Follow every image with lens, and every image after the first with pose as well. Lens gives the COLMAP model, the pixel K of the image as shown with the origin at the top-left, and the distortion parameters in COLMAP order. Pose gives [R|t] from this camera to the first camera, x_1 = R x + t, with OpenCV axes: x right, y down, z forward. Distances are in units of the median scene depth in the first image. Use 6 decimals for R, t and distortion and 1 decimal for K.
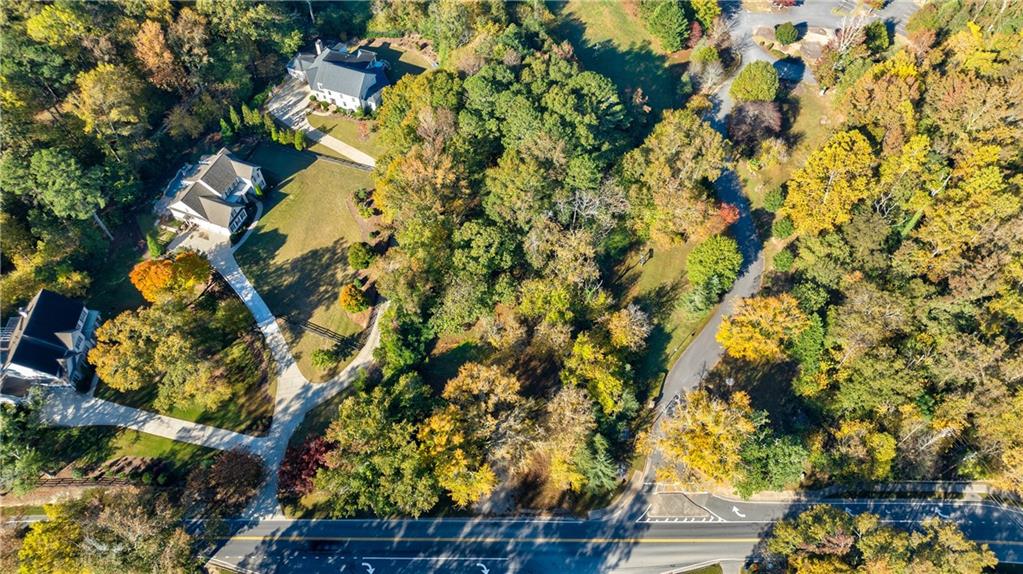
lens RADIAL K [[746.6, 0, 513.0], [0, 746.6, 289.4], [0, 0, 1]] dist [-0.032814, 0.040281]
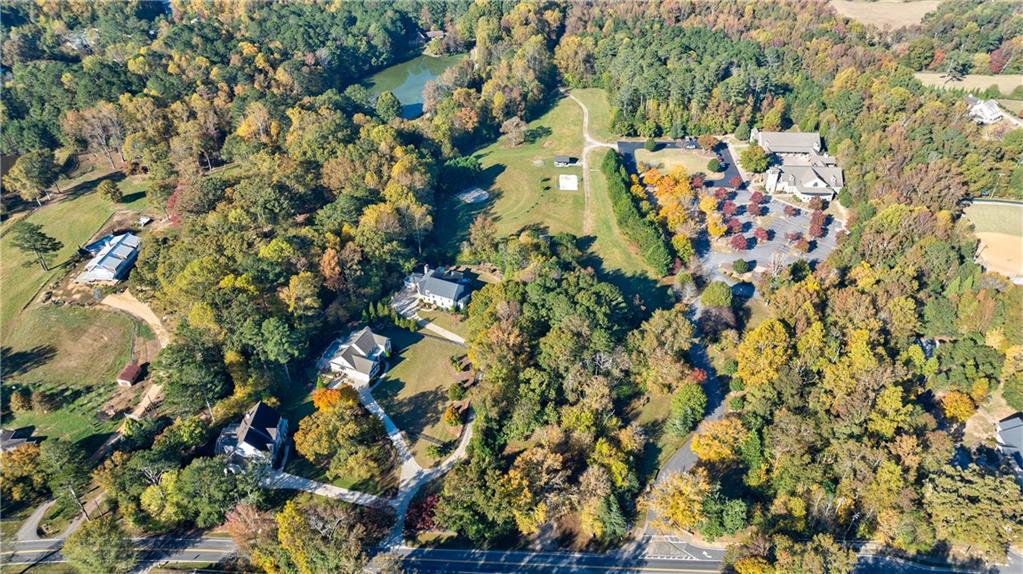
lens RADIAL K [[746.6, 0, 511.4], [0, 746.6, 287.6], [0, 0, 1]] dist [-0.032814, 0.040281]
pose [[0.999206, 0.016698, -0.036164, -0.040364], [-0.027596, 0.944906, -0.326176, 0.253817], [0.028725, 0.326915, 0.944617, -0.528517]]
